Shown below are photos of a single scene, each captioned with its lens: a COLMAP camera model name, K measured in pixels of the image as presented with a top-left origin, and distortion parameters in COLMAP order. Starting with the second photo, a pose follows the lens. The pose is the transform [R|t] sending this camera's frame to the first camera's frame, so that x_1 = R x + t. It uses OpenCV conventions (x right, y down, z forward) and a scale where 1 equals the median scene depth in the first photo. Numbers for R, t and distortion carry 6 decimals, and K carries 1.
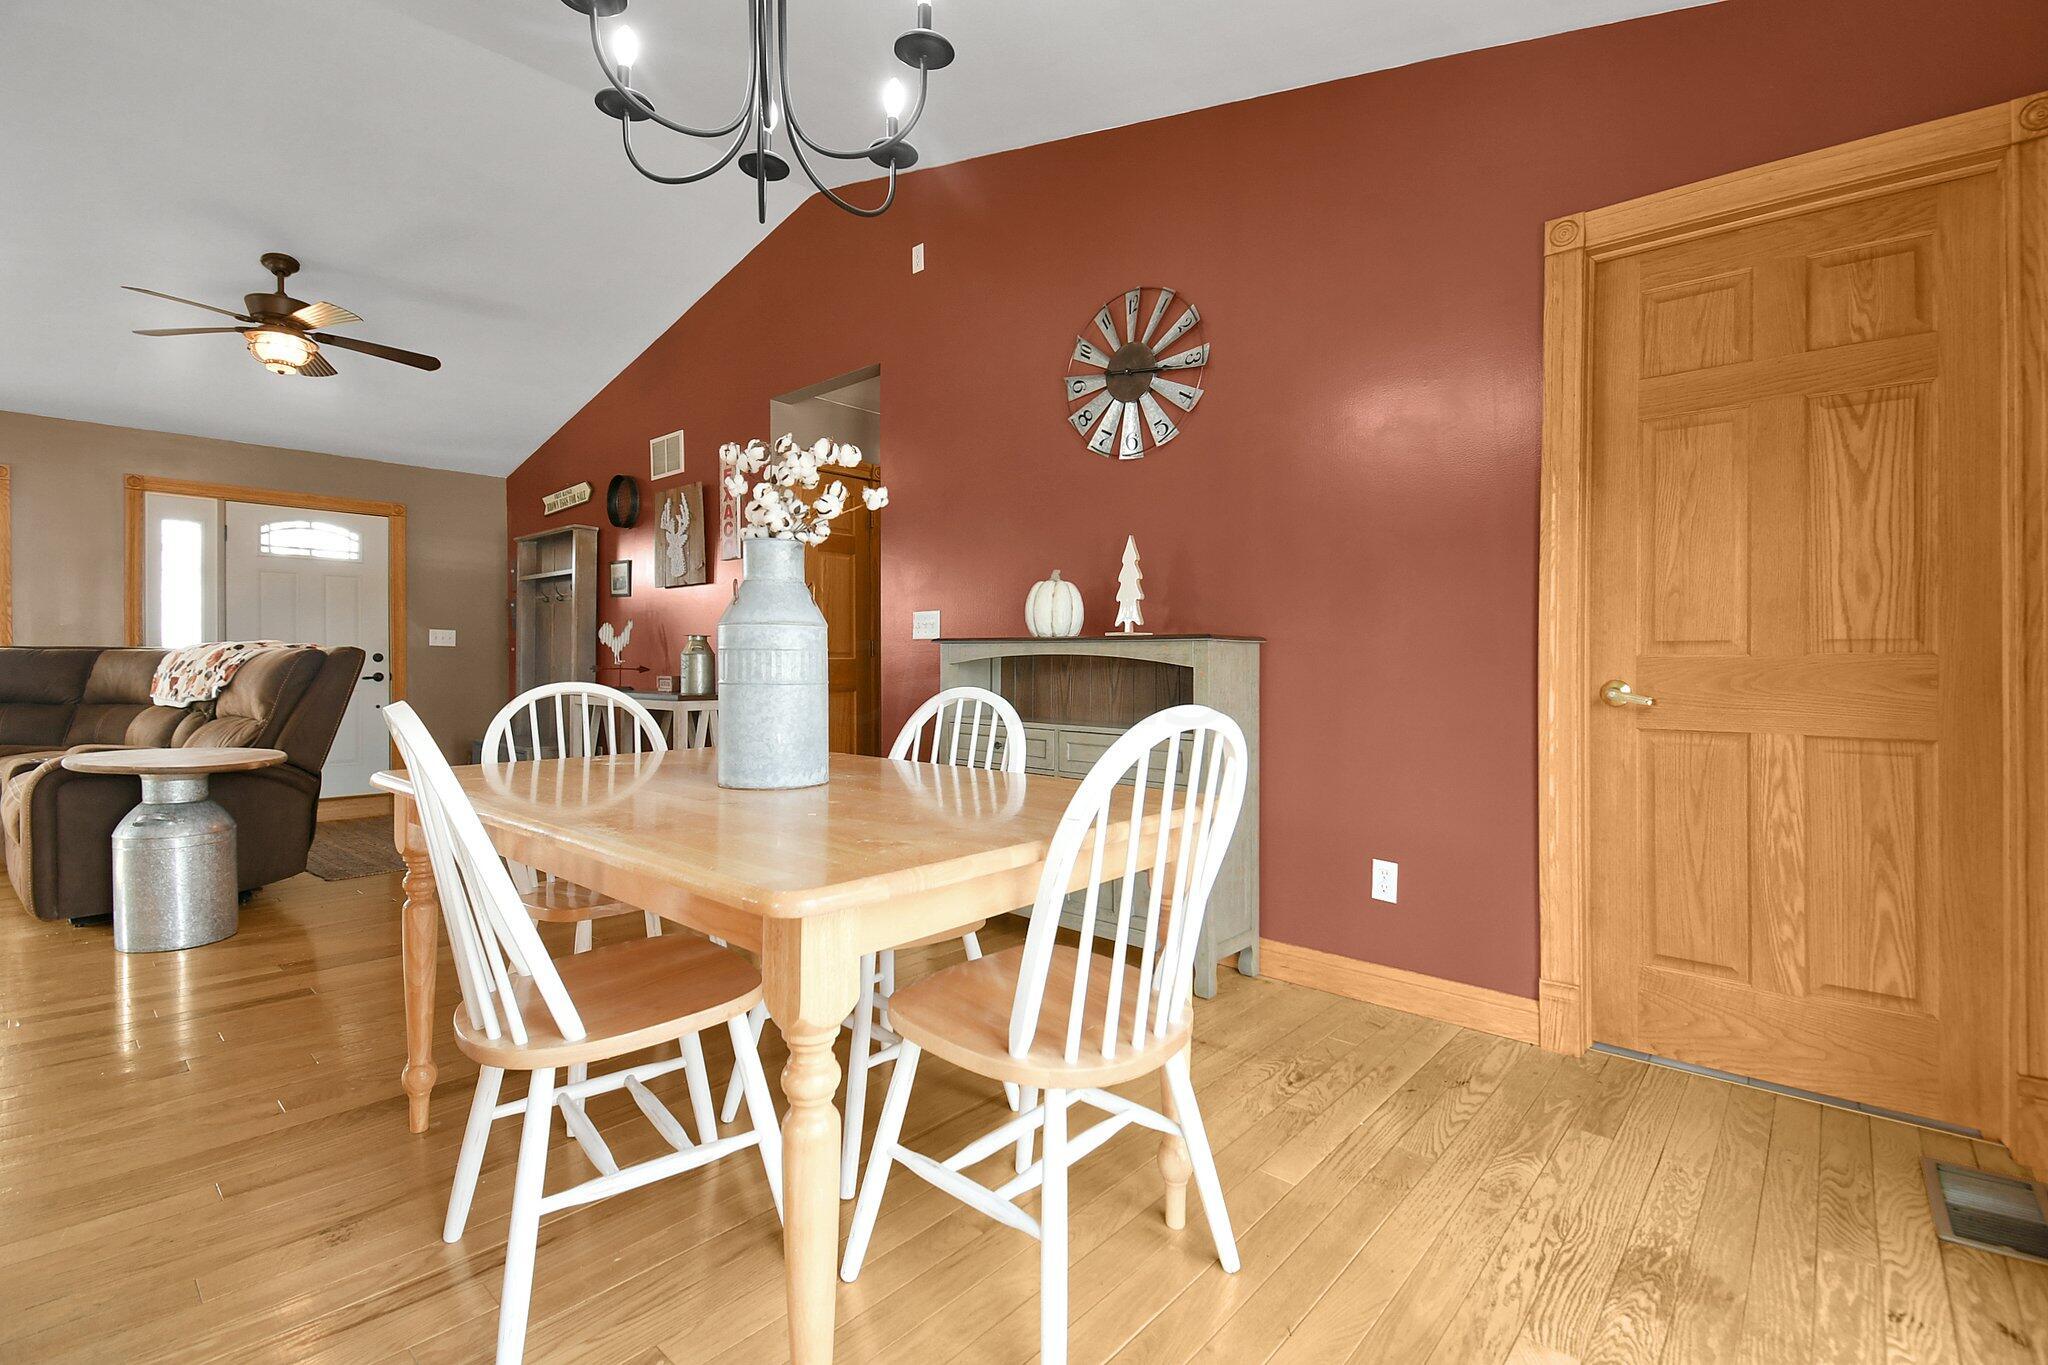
lens RADIAL K [[898.2, 0, 1019.0], [0, 898.2, 700.6], [0, 0, 1]] dist [0.000131, -0.001808]
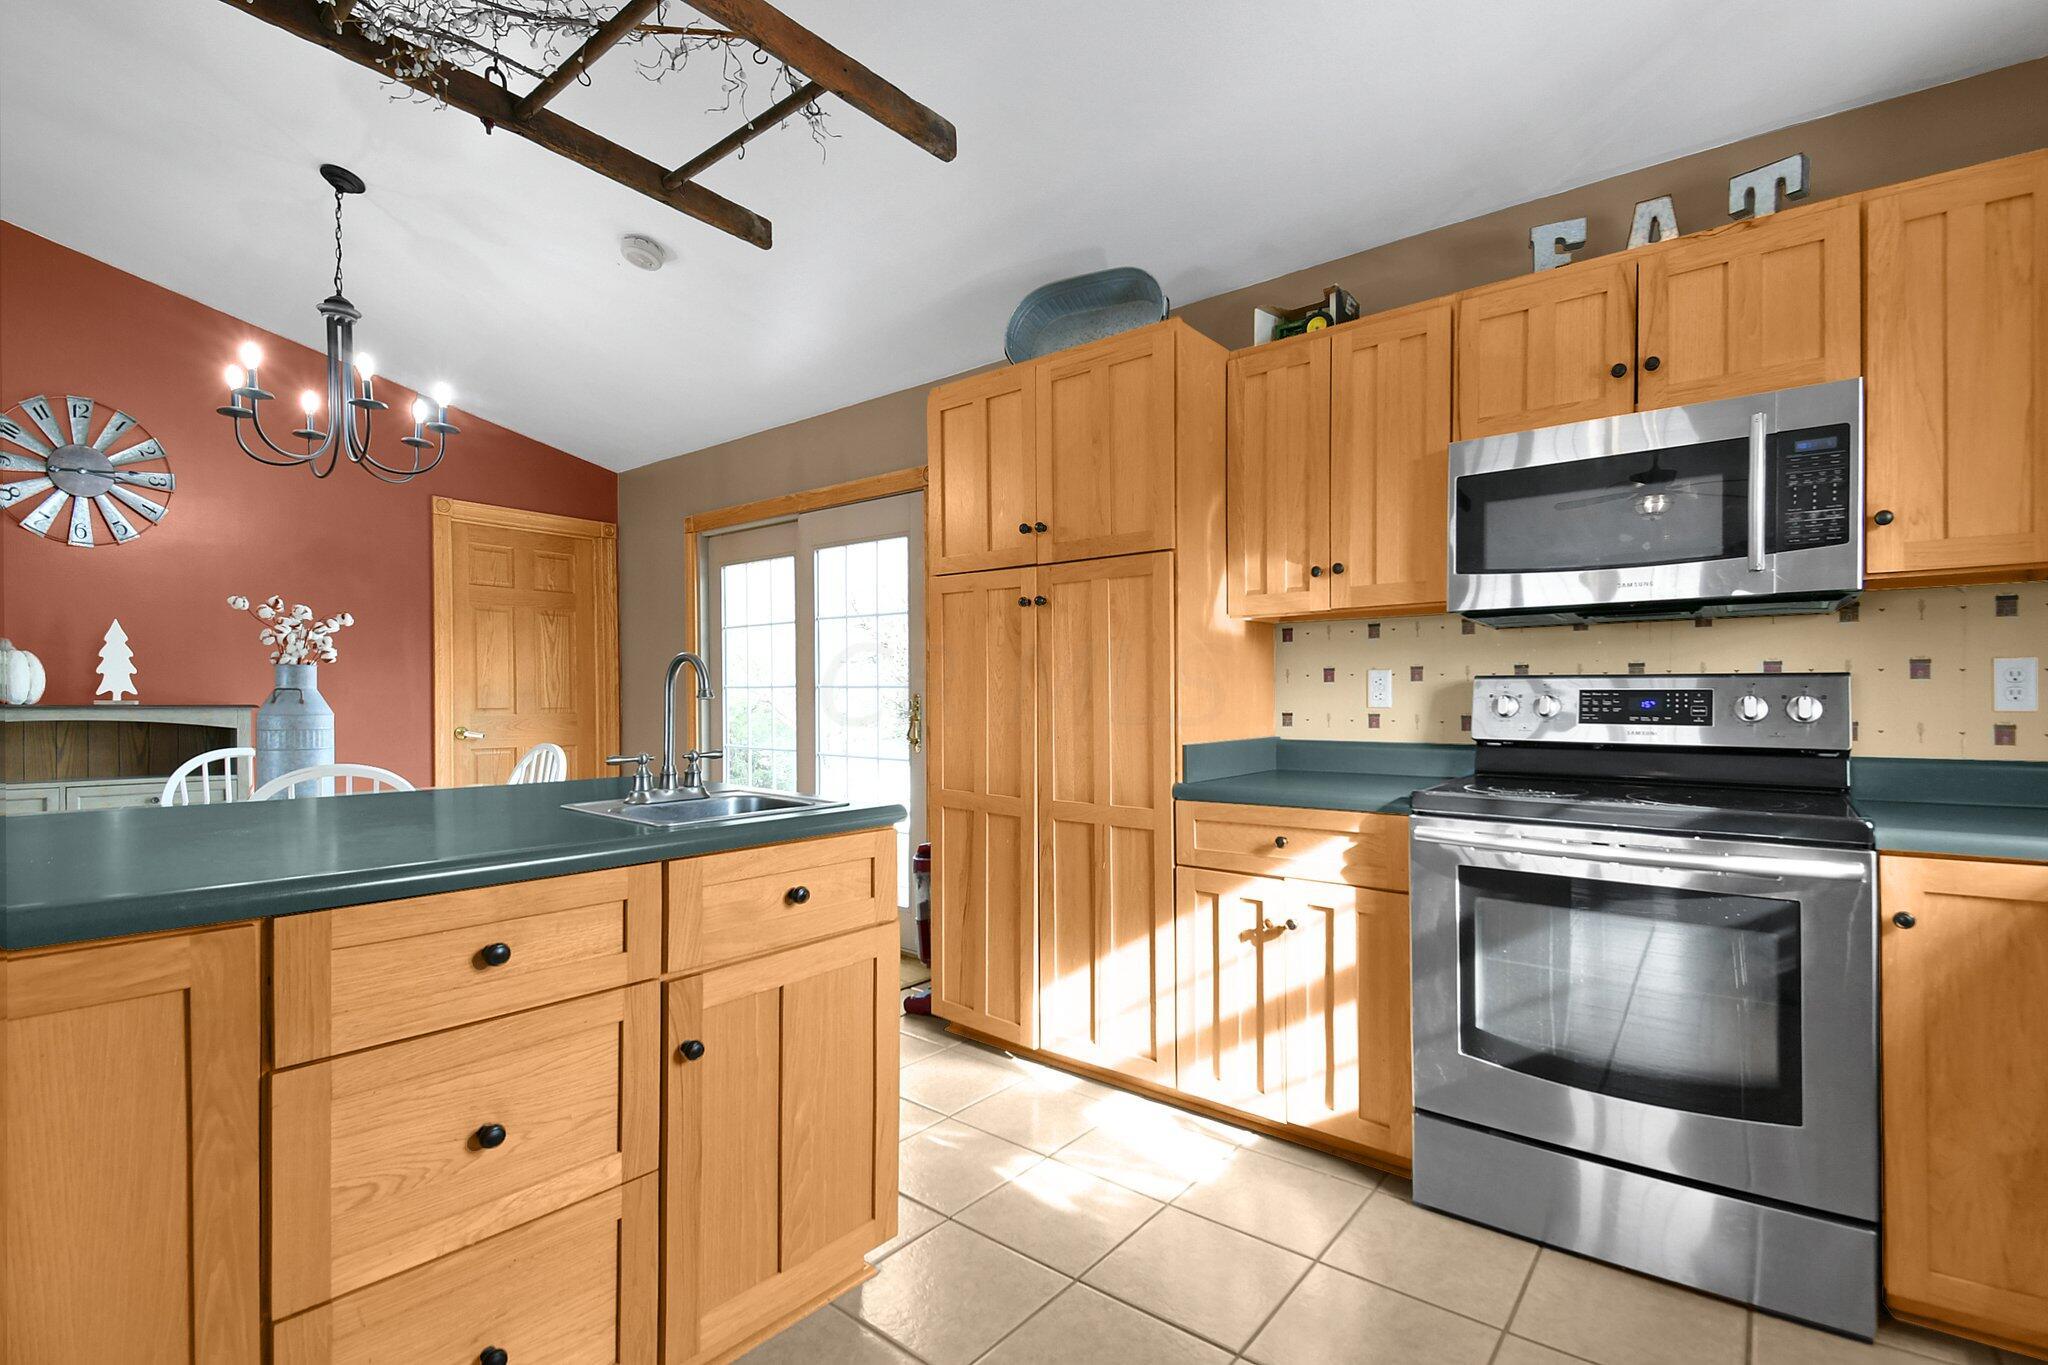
lens RADIAL K [[898.2, 0, 1028.4], [0, 898.2, 719.0], [0, 0, 1]] dist [0.000131, -0.001808]
pose [[-0.088067, -0.022215, 0.995867, -1.145851], [0.047782, 0.998506, 0.026499, -0.026123], [-0.994968, 0.049918, -0.086874, -0.077383]]
